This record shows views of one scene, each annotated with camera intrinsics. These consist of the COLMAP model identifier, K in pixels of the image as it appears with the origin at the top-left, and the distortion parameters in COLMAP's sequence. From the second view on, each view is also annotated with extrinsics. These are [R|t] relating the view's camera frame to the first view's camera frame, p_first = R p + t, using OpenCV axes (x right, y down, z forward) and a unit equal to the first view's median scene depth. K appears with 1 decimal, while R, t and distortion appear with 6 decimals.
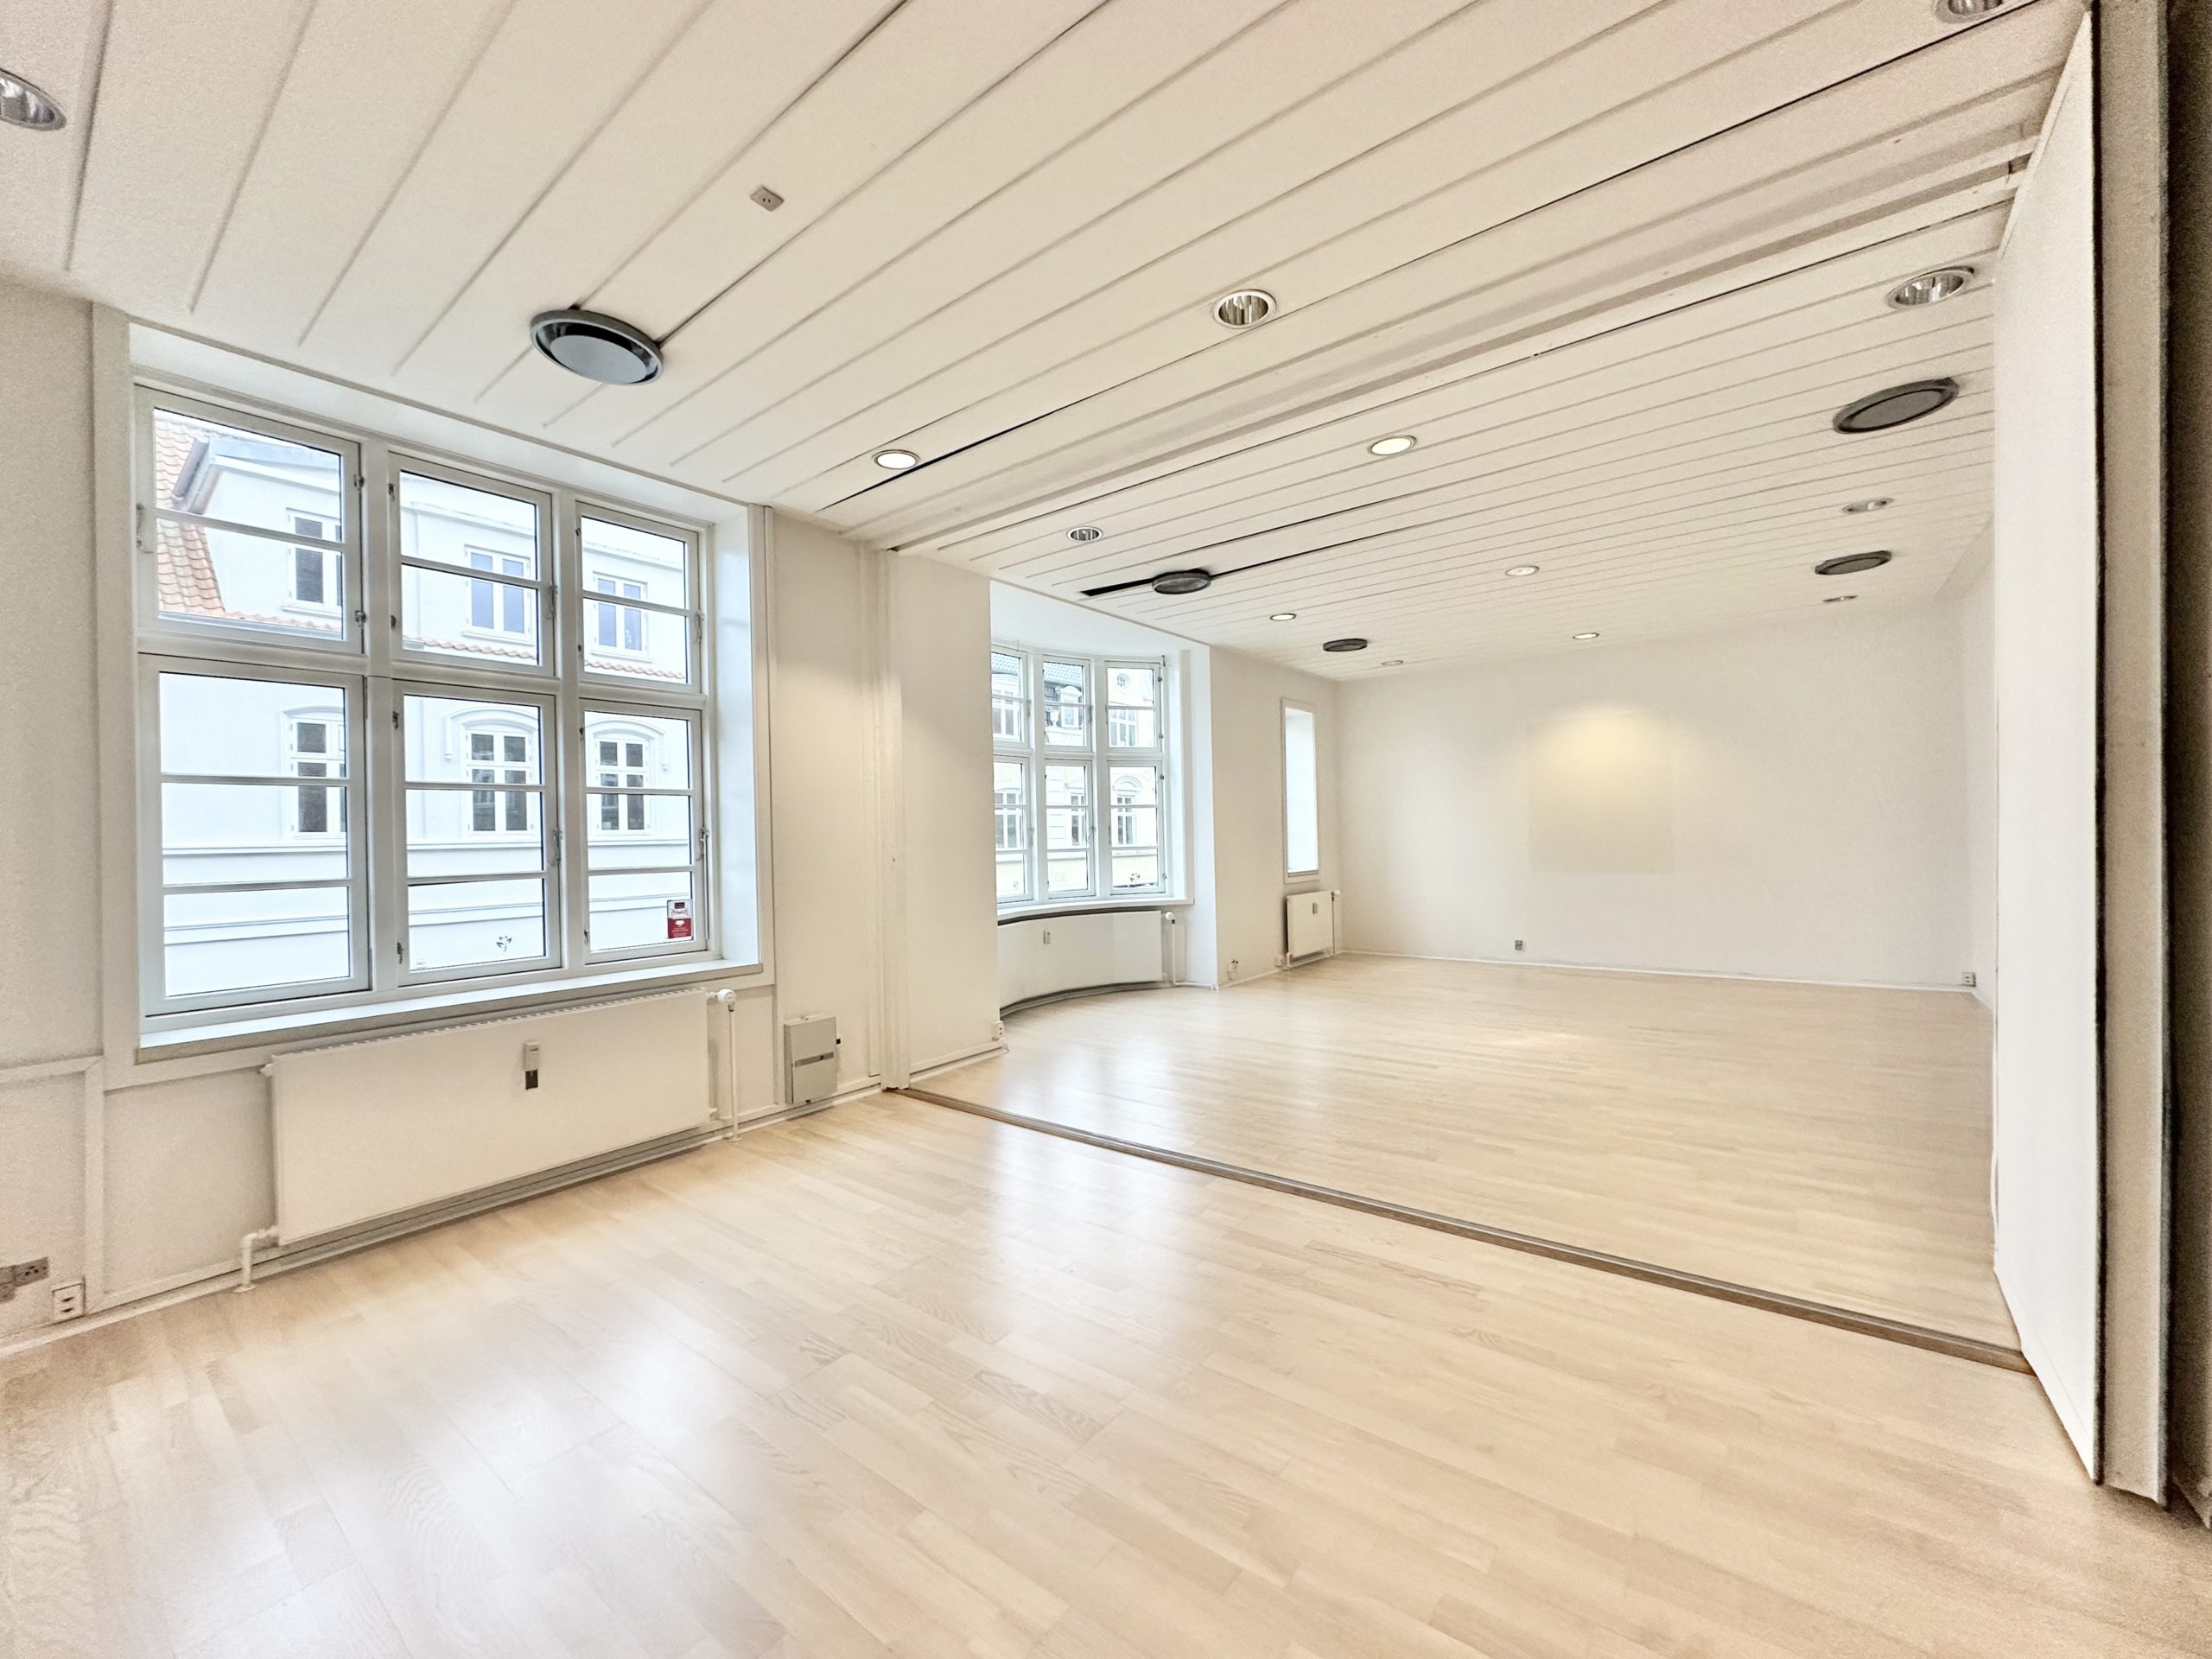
lens RADIAL K [[880.0, 0, 1114.7], [0, 880.0, 834.3], [0, 0, 1]] dist [-0.000790, 0.000069]
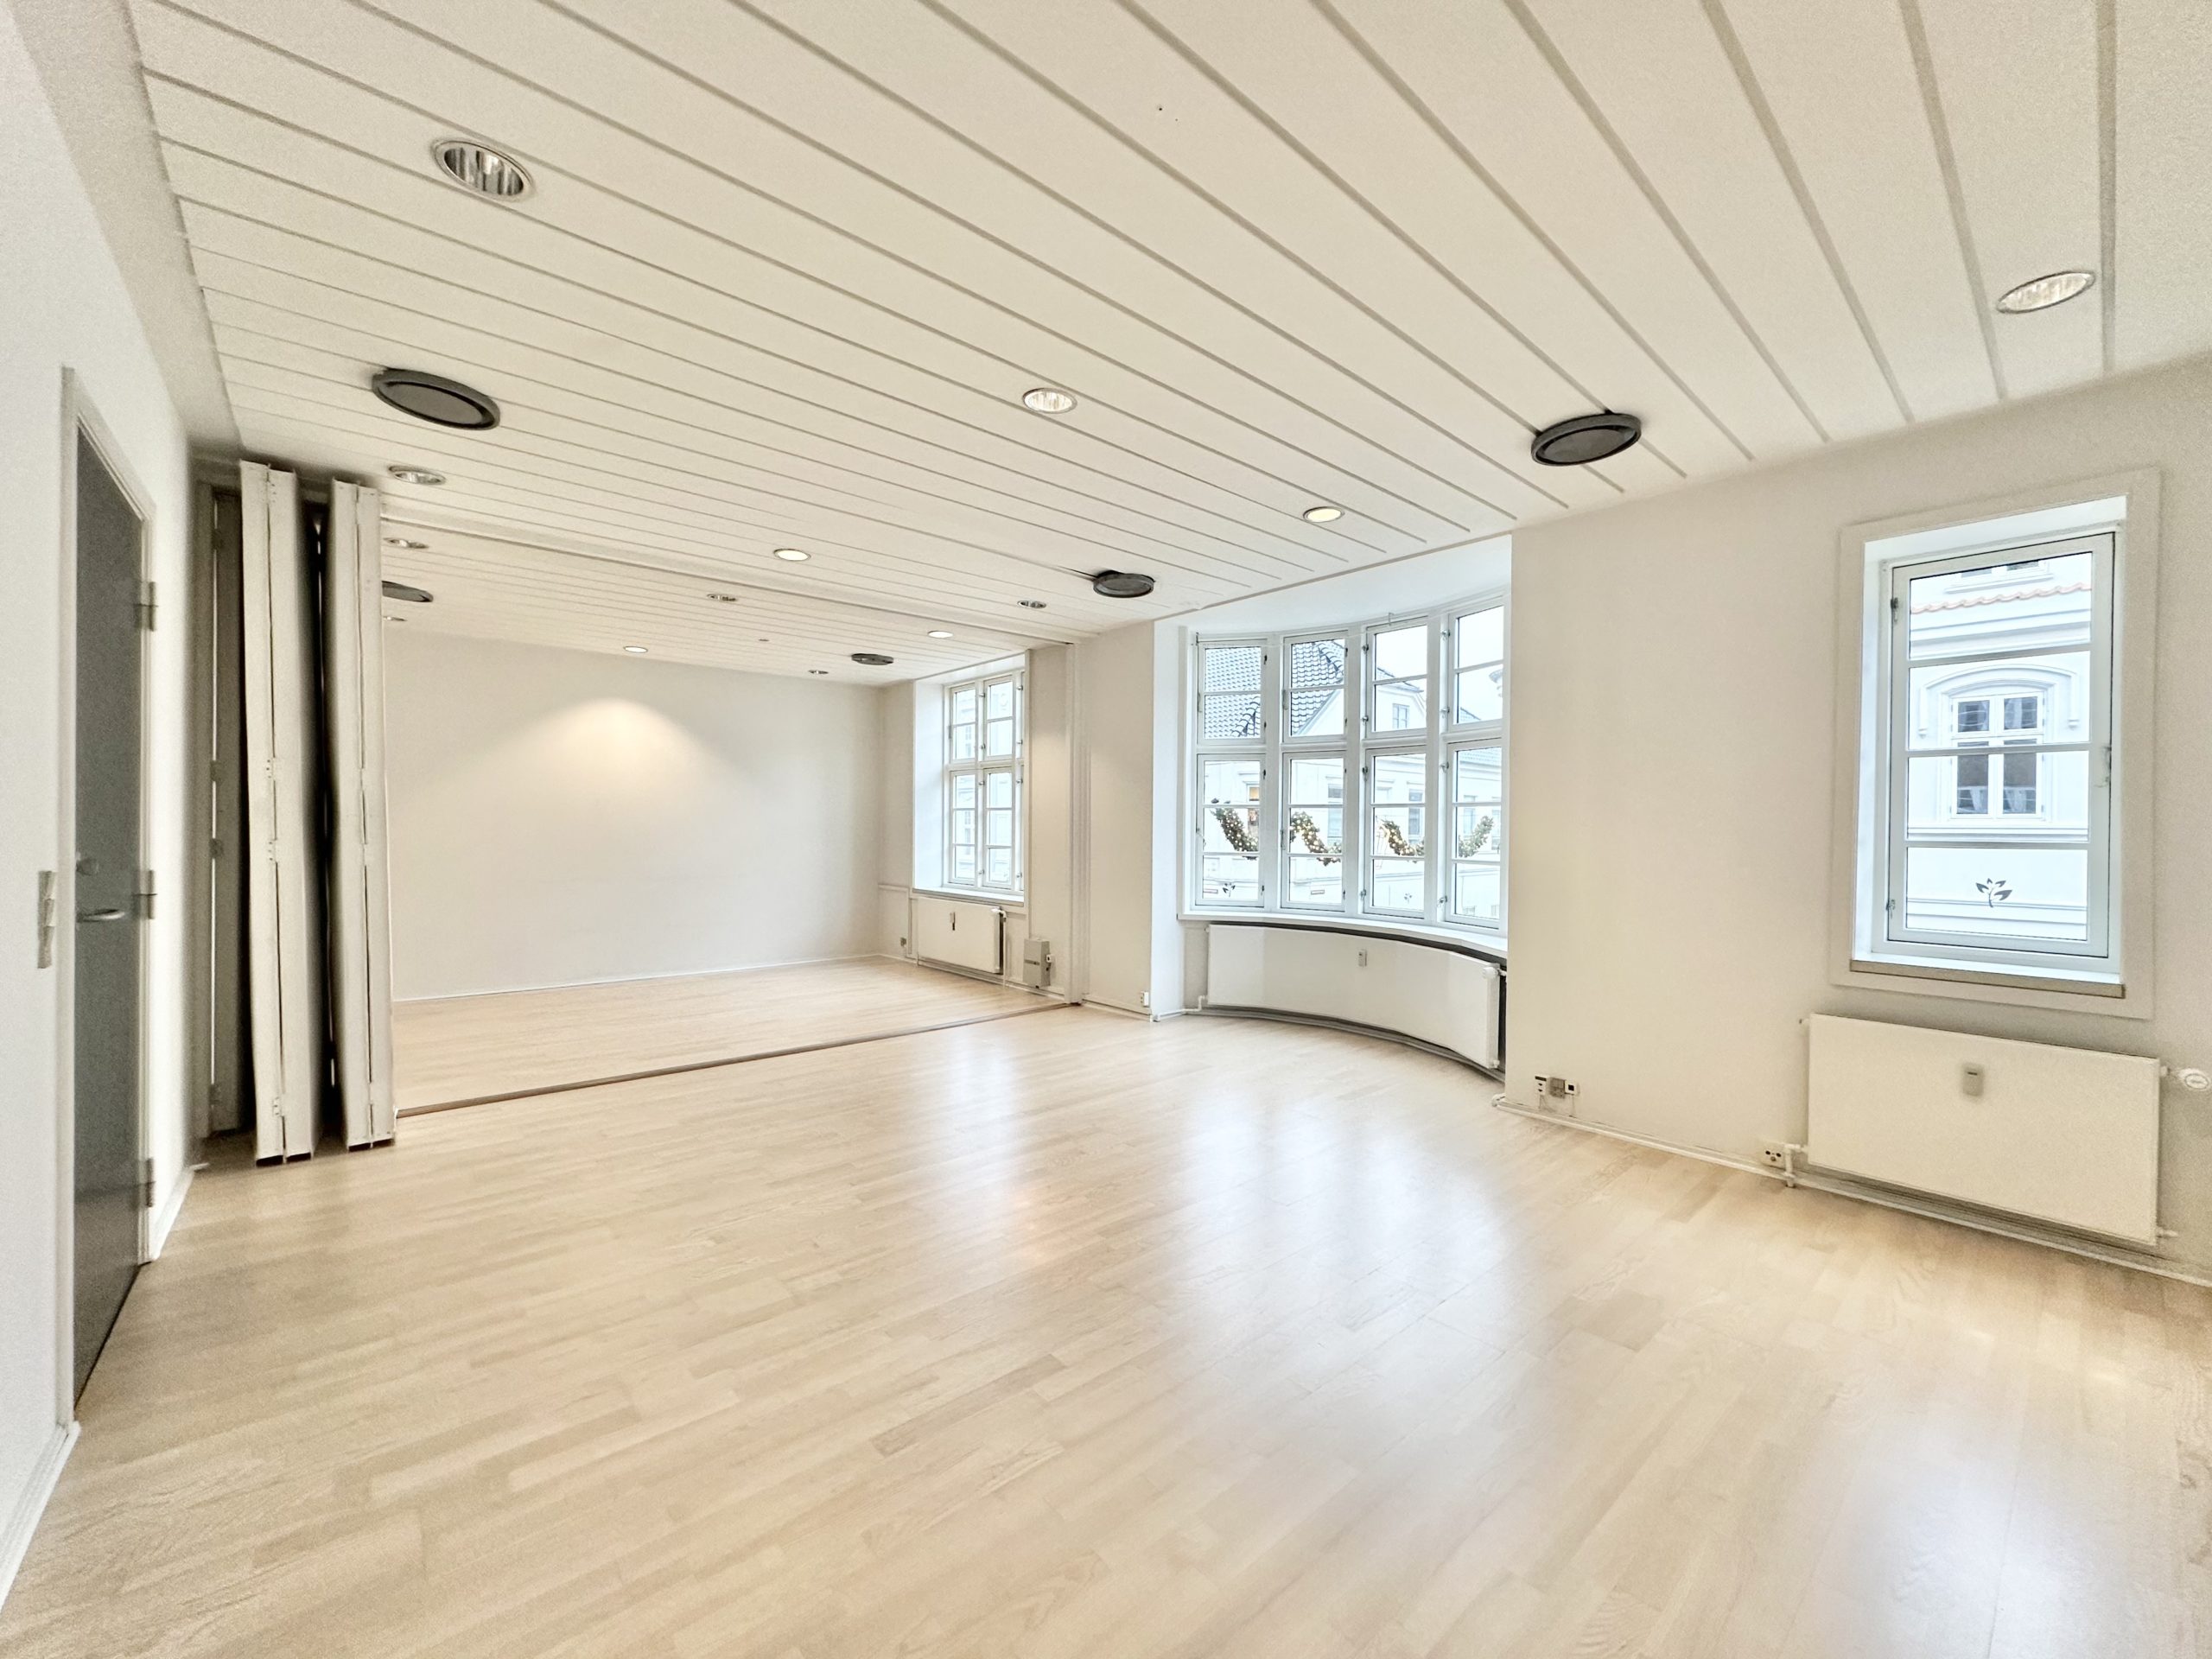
lens RADIAL K [[880.0, 0, 1102.4], [0, 880.0, 831.9], [0, 0, 1]] dist [-0.000790, 0.000069]
pose [[-0.207513, 0.031427, -0.977727, 1.224131], [0.002079, 0.999496, 0.031685, -0.052220], [0.978230, 0.004542, -0.207474, 1.386400]]
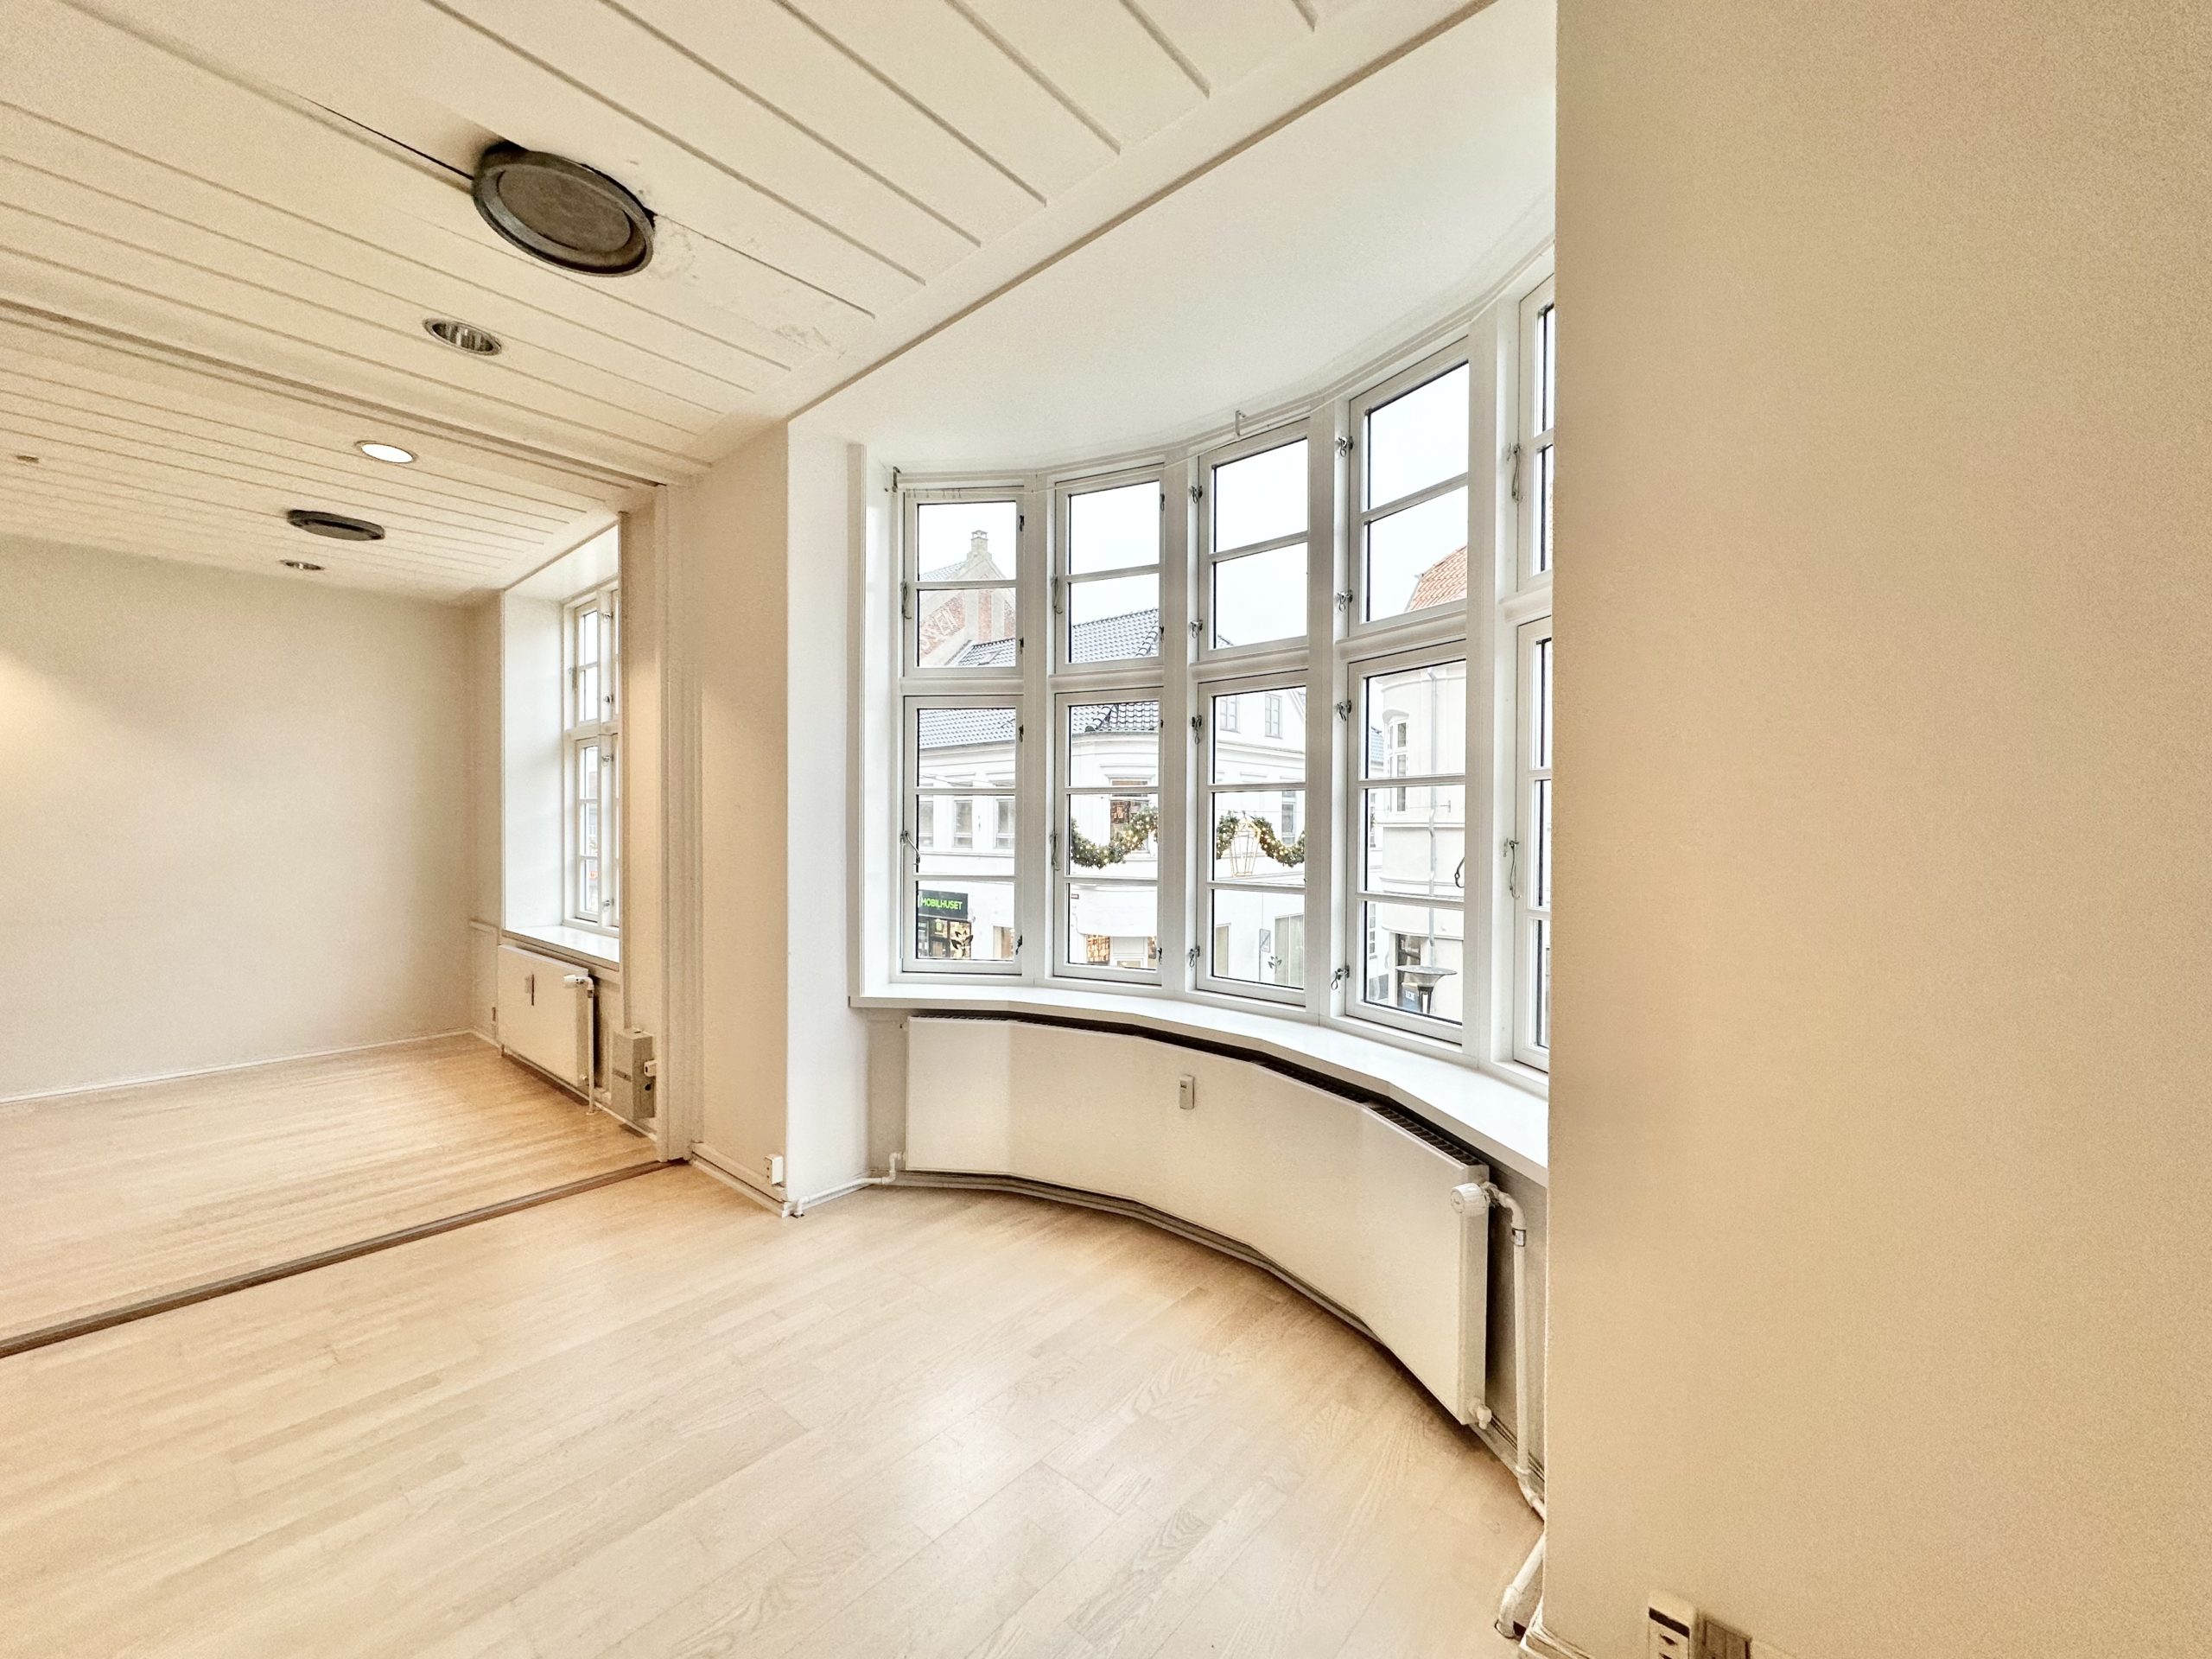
lens RADIAL K [[880.0, 0, 1107.5], [0, 880.0, 830.1], [0, 0, 1]] dist [-0.000790, 0.000069]
pose [[-0.072524, 0.033697, -0.996797, 0.526781], [0.003078, 0.999432, 0.033562, -0.038957], [0.997362, -0.000634, -0.072586, 1.481733]]
